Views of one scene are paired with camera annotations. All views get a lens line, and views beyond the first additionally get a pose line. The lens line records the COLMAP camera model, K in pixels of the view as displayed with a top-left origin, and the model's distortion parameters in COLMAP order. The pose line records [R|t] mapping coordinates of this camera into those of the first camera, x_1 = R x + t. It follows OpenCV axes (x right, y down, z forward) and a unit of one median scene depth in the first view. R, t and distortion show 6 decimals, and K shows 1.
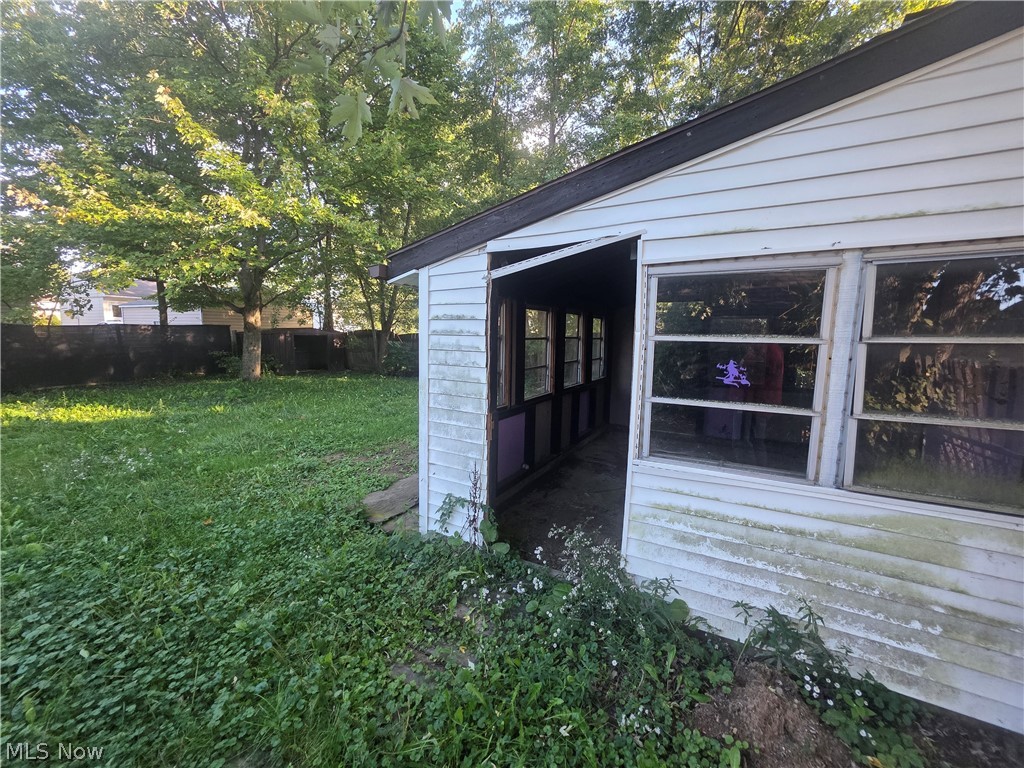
lens RADIAL K [[408.3, 0, 519.0], [0, 408.3, 381.2], [0, 0, 1]] dist [0.000522, 0.000087]
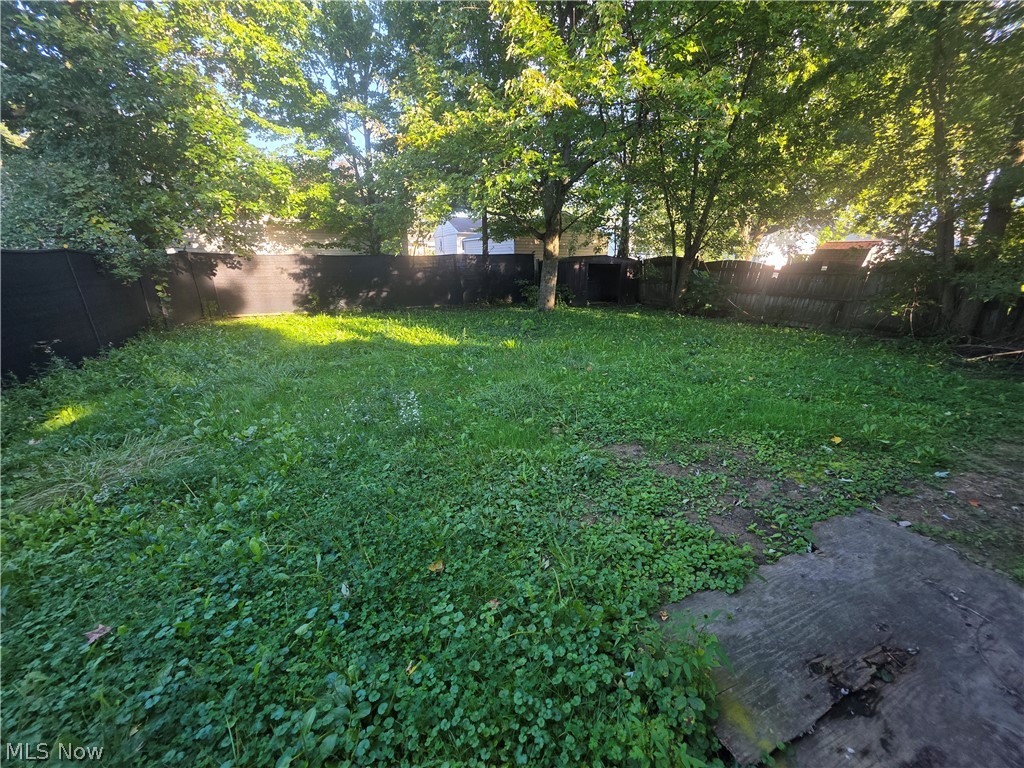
lens RADIAL K [[408.3, 0, 519.0], [0, 408.3, 381.2], [0, 0, 1]] dist [0.000522, 0.000087]
pose [[0.788409, 0.163134, -0.593126, -0.086088], [-0.064370, 0.980780, 0.184192, -0.011963], [0.611775, -0.107040, 0.783757, 0.154860]]
